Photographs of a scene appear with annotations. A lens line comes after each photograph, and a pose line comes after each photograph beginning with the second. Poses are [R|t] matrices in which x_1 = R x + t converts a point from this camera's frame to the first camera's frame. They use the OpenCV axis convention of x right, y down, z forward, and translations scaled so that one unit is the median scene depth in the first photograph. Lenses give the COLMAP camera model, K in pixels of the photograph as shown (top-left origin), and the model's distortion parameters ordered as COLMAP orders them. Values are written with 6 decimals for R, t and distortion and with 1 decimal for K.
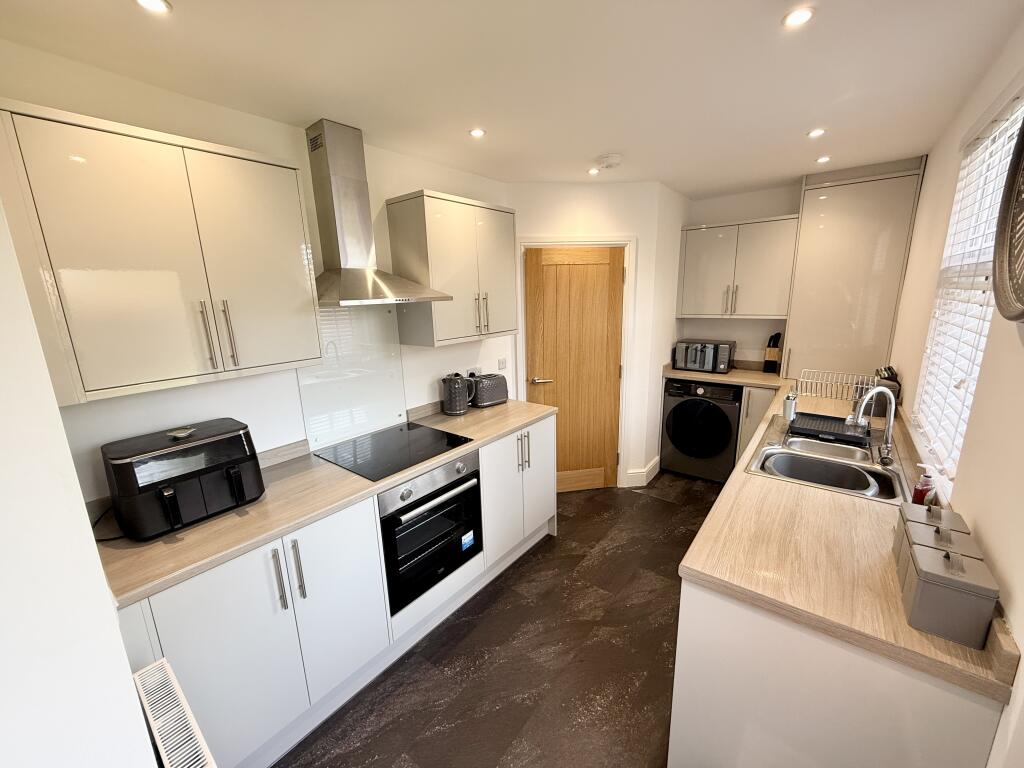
lens RADIAL K [[409.0, 0, 508.7], [0, 409.0, 384.8], [0, 0, 1]] dist [-0.000944, 0.000685]
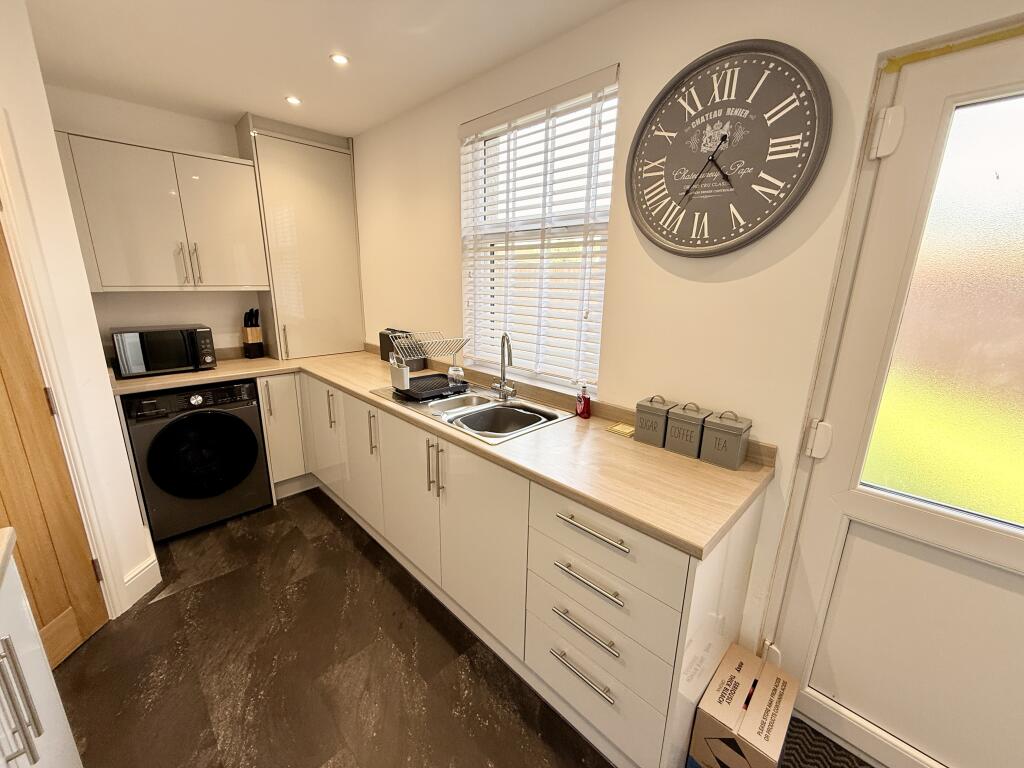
lens RADIAL K [[409.0, 0, 510.2], [0, 409.0, 383.6], [0, 0, 1]] dist [-0.000944, 0.000685]
pose [[0.120255, -0.215879, 0.968987, -0.116817], [0.201073, 0.961136, 0.189176, -0.035186], [-0.972167, 0.172087, 0.158989, 0.411649]]
